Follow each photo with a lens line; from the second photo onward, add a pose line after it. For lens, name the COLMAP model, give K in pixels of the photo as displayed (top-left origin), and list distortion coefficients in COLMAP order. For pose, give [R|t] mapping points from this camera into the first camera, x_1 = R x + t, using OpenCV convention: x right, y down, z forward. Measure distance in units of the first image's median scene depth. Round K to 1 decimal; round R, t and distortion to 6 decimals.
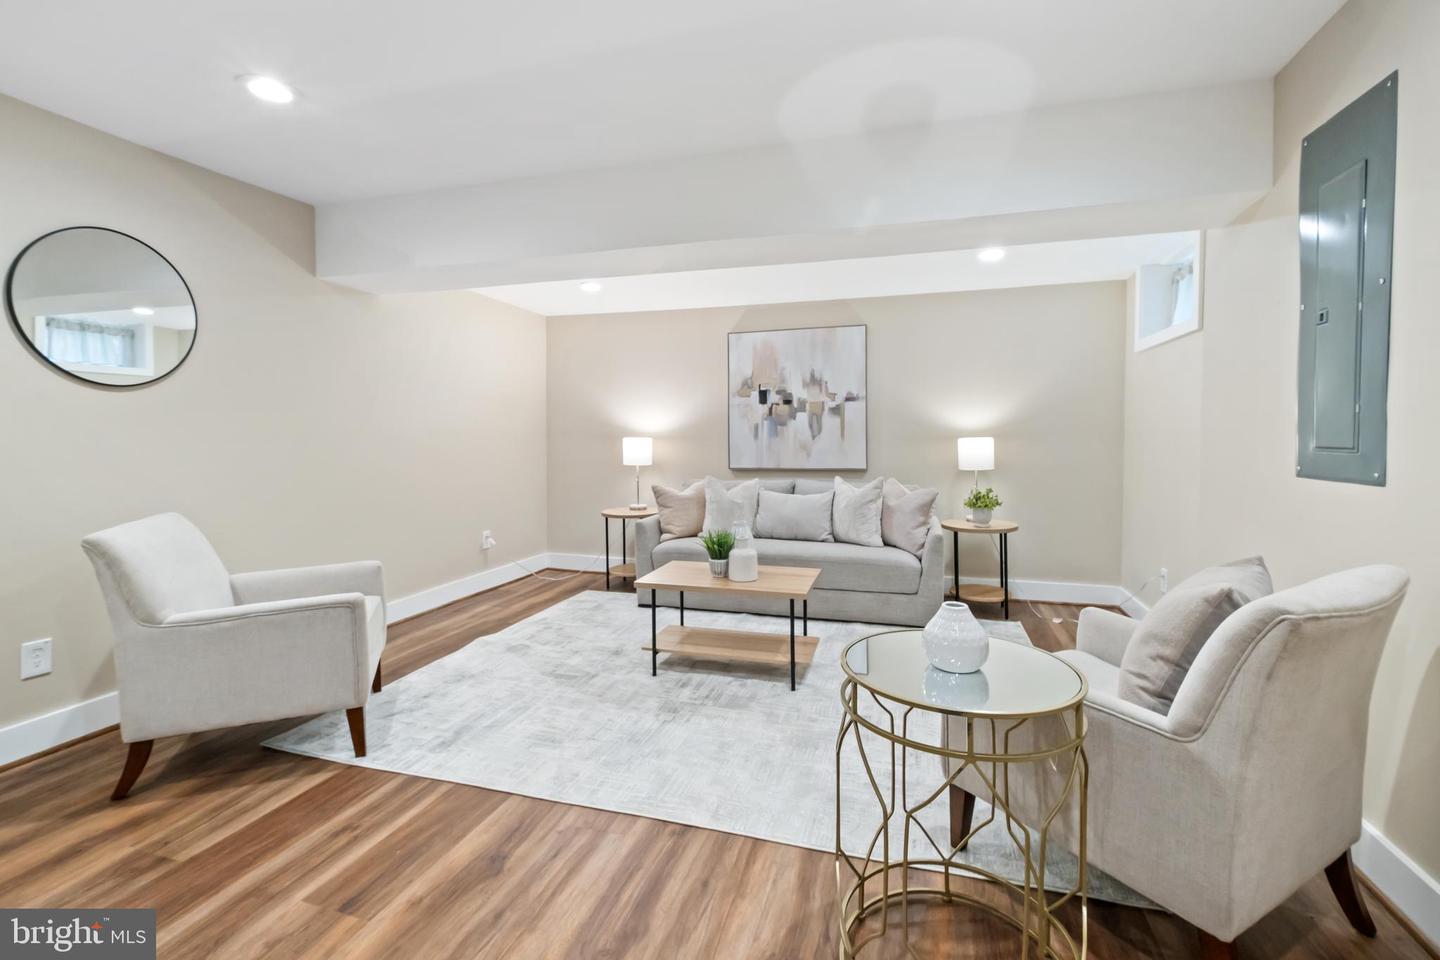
lens RADIAL K [[633.3, 0, 734.9], [0, 633.3, 443.3], [0, 0, 1]] dist [0.000529, -0.003539]
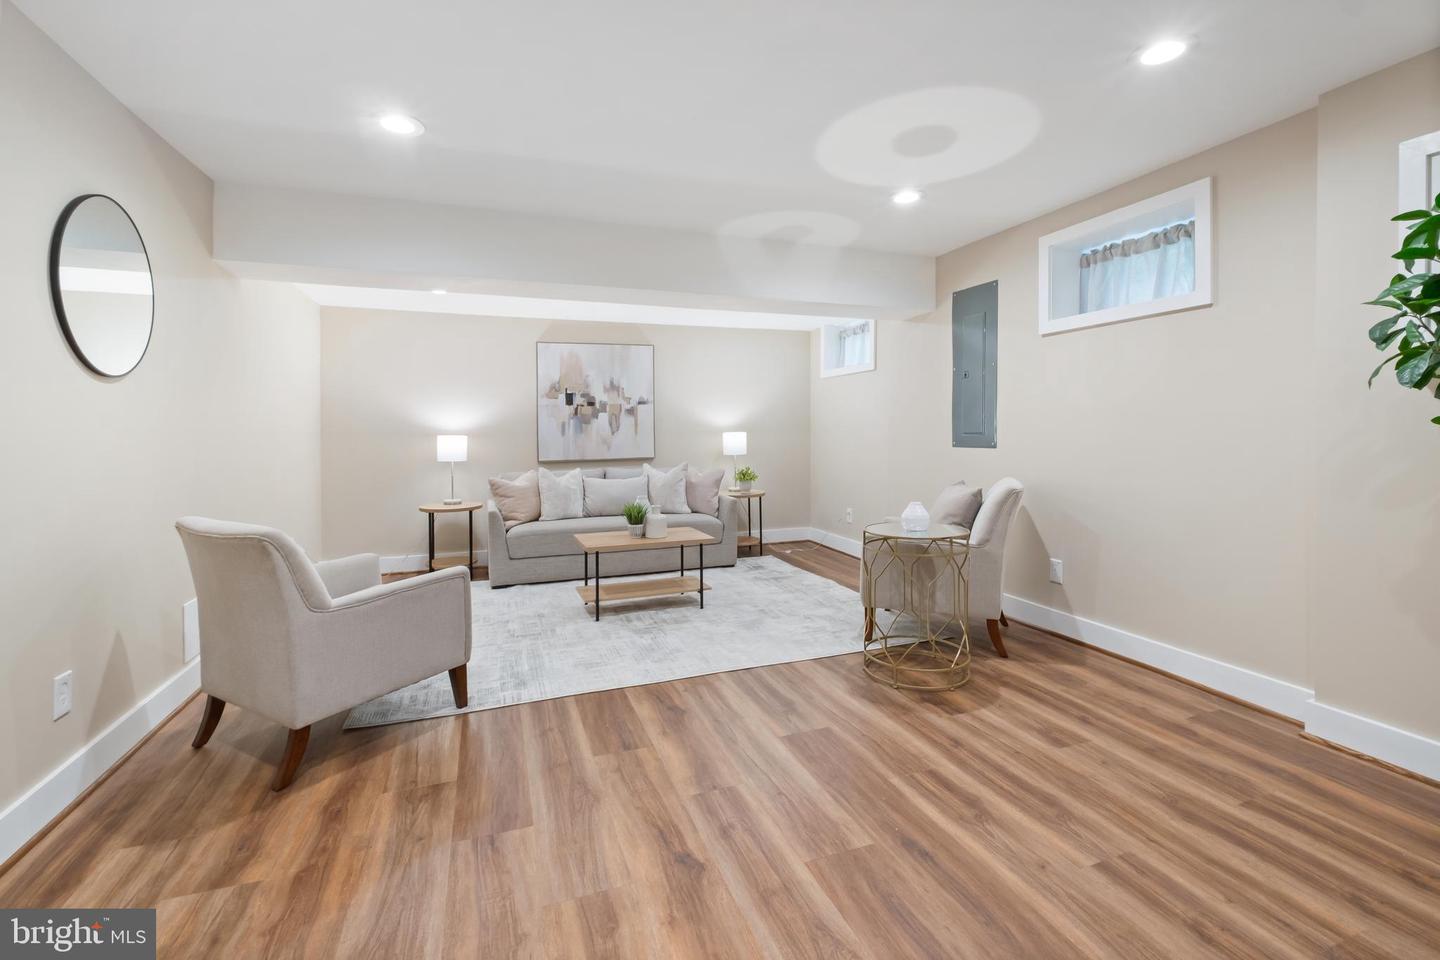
lens RADIAL K [[633.3, 0, 731.4], [0, 633.3, 431.2], [0, 0, 1]] dist [0.000529, -0.003539]
pose [[0.795220, -0.006155, 0.606289, -0.447032], [0.016686, 0.999792, -0.011736, 0.004778], [-0.606091, 0.019450, 0.795158, -0.115610]]
